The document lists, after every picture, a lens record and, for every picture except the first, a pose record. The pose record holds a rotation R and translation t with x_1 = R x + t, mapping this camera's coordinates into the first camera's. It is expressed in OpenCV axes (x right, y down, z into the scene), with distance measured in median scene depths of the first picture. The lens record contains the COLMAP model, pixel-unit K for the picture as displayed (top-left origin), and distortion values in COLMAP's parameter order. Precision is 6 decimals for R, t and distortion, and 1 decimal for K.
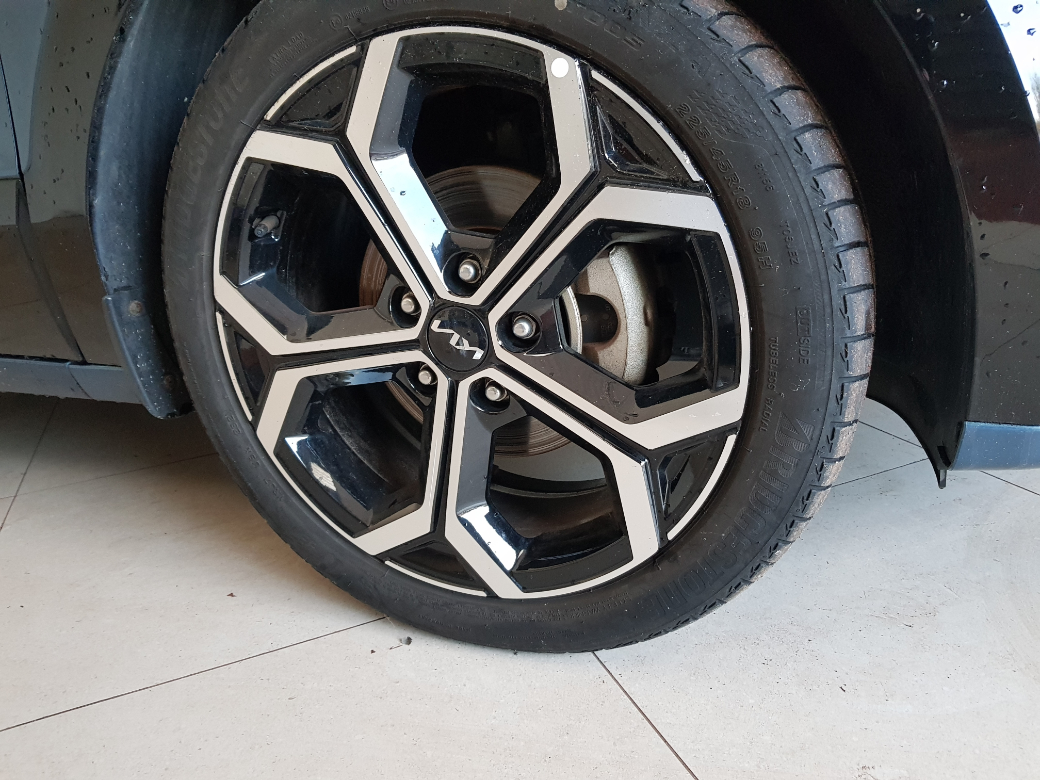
lens RADIAL K [[806.9, 0, 520.0], [0, 806.9, 390.0], [0, 0, 1]] dist [0.055382, -0.006039]
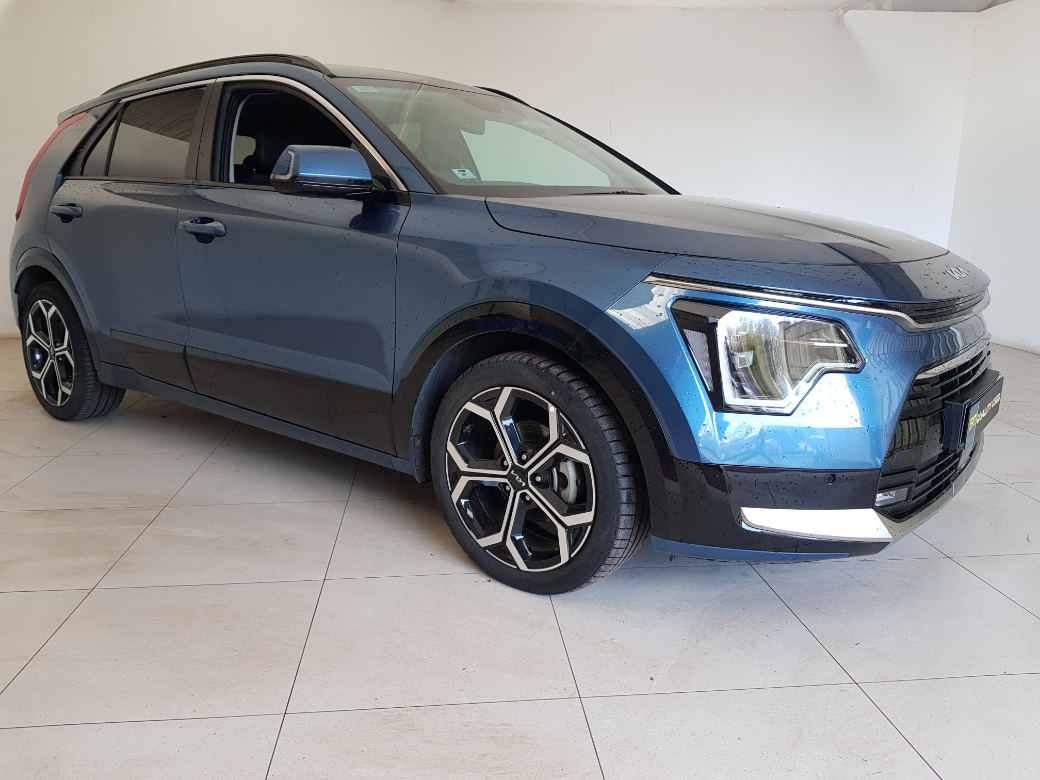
lens RADIAL K [[806.9, 0, 520.0], [0, 806.9, 390.0], [0, 0, 1]] dist [0.055382, -0.006039]
pose [[0.955416, 0.151398, -0.253493, 0.646181], [-0.173576, 0.982511, -0.067407, -0.184424], [0.238854, 0.108402, 0.964986, -1.955052]]
